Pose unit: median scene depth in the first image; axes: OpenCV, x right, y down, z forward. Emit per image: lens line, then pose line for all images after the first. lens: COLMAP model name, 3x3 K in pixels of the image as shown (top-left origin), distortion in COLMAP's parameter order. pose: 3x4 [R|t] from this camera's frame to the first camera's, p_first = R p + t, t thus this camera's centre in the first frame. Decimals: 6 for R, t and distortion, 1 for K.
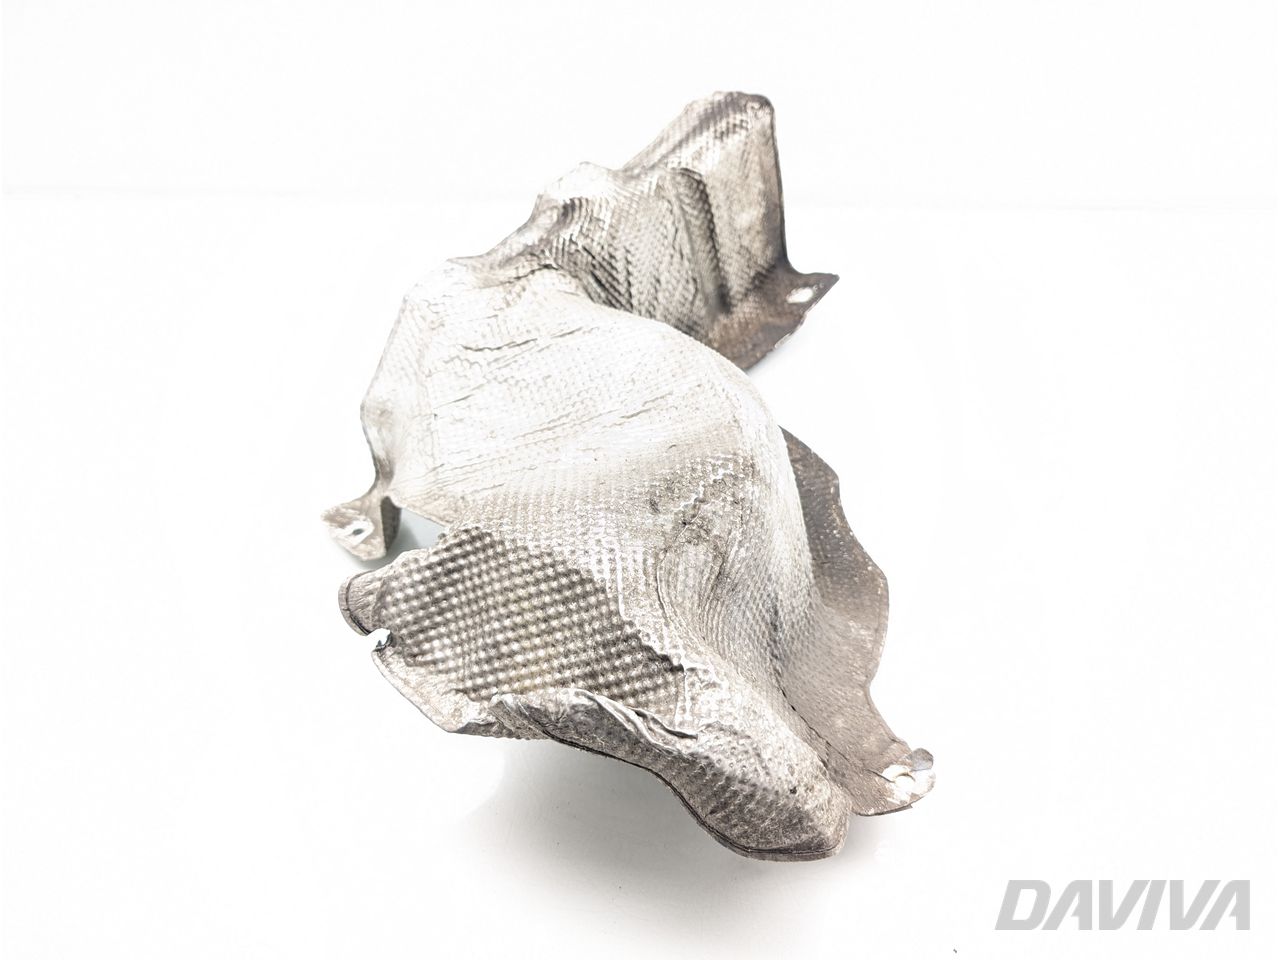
lens RADIAL K [[892.2, 0, 635.9], [0, 892.2, 480.6], [0, 0, 1]] dist [-0.005386, -0.001697]
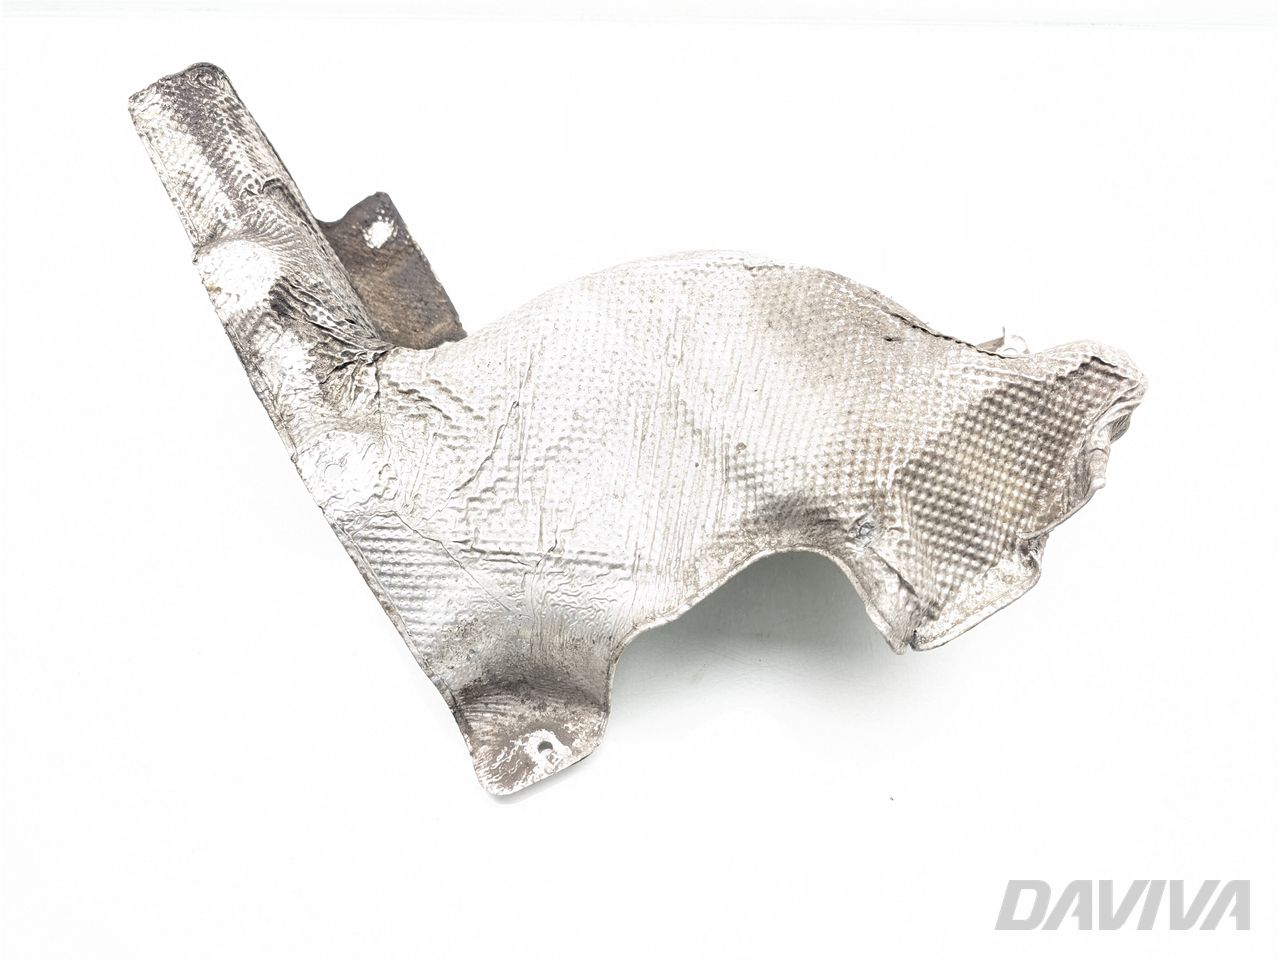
lens RADIAL K [[892.2, 0, 636.9], [0, 892.2, 477.6], [0, 0, 1]] dist [-0.005386, -0.001697]
pose [[0.293967, -0.769977, 0.566321, -0.601173], [0.663997, 0.590700, 0.458455, -0.423897], [-0.687525, 0.241265, 0.684909, 0.393959]]
